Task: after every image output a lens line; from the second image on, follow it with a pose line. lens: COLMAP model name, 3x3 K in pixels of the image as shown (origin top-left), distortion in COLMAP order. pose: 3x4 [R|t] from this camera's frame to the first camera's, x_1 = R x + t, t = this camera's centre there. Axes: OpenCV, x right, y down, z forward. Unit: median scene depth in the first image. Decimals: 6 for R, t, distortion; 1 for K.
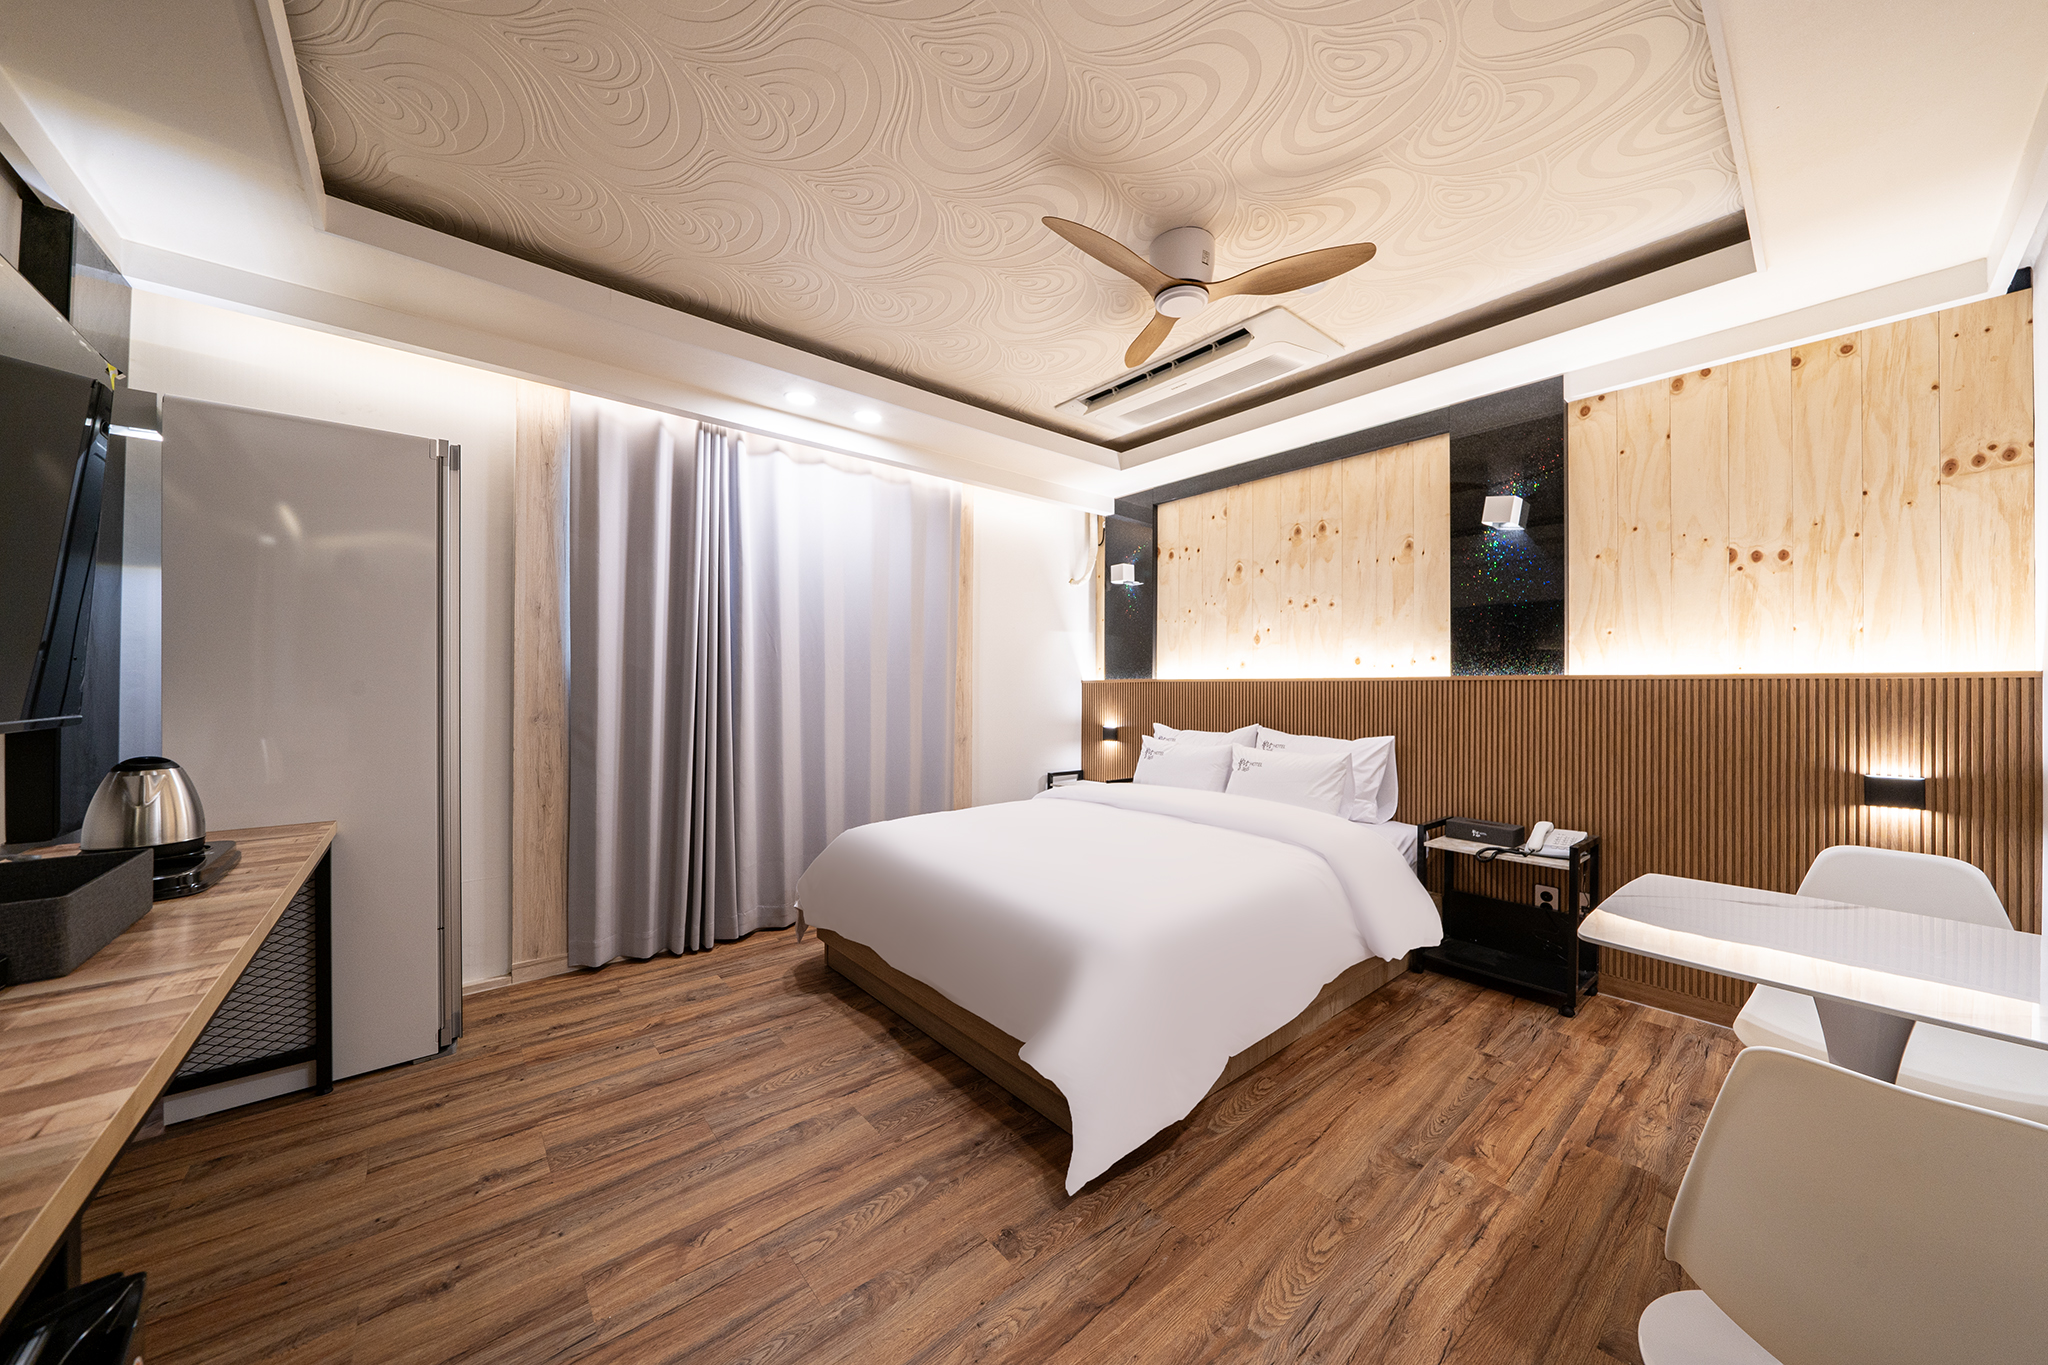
lens RADIAL K [[701.0, 0, 1036.9], [0, 701.0, 684.8], [0, 0, 1]] dist [-0.004684, -0.000119]
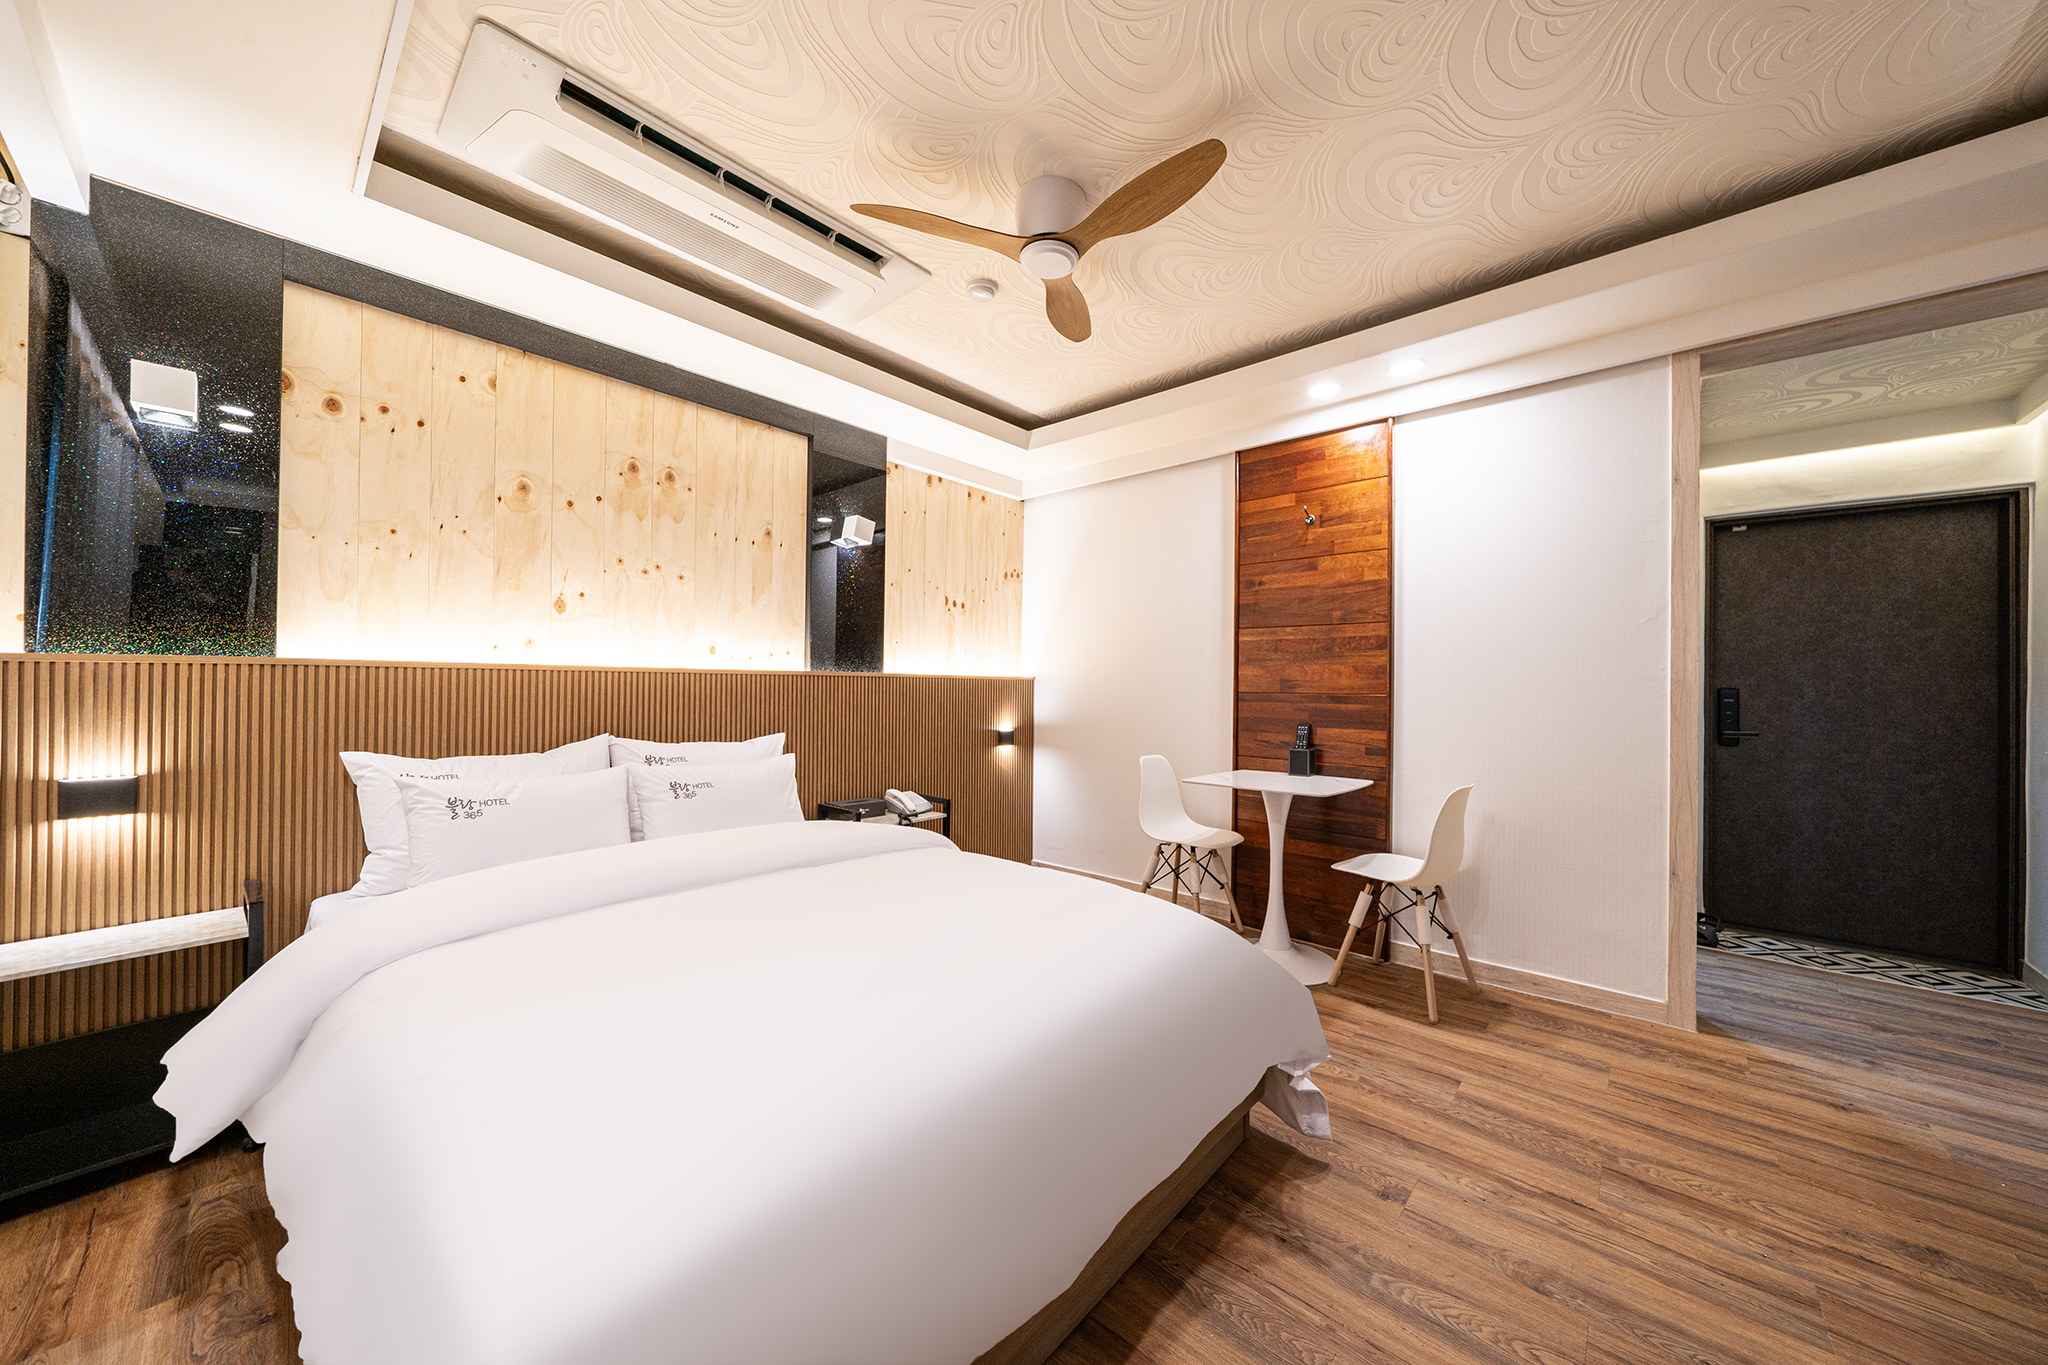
lens RADIAL K [[701.0, 0, 1036.9], [0, 701.0, 684.8], [0, 0, 1]] dist [-0.004684, -0.000119]
pose [[-0.140448, -0.003276, 0.990083, -0.549033], [-0.015593, 0.999878, 0.001097, 0.001507], [-0.989965, -0.015284, -0.140482, 0.902177]]
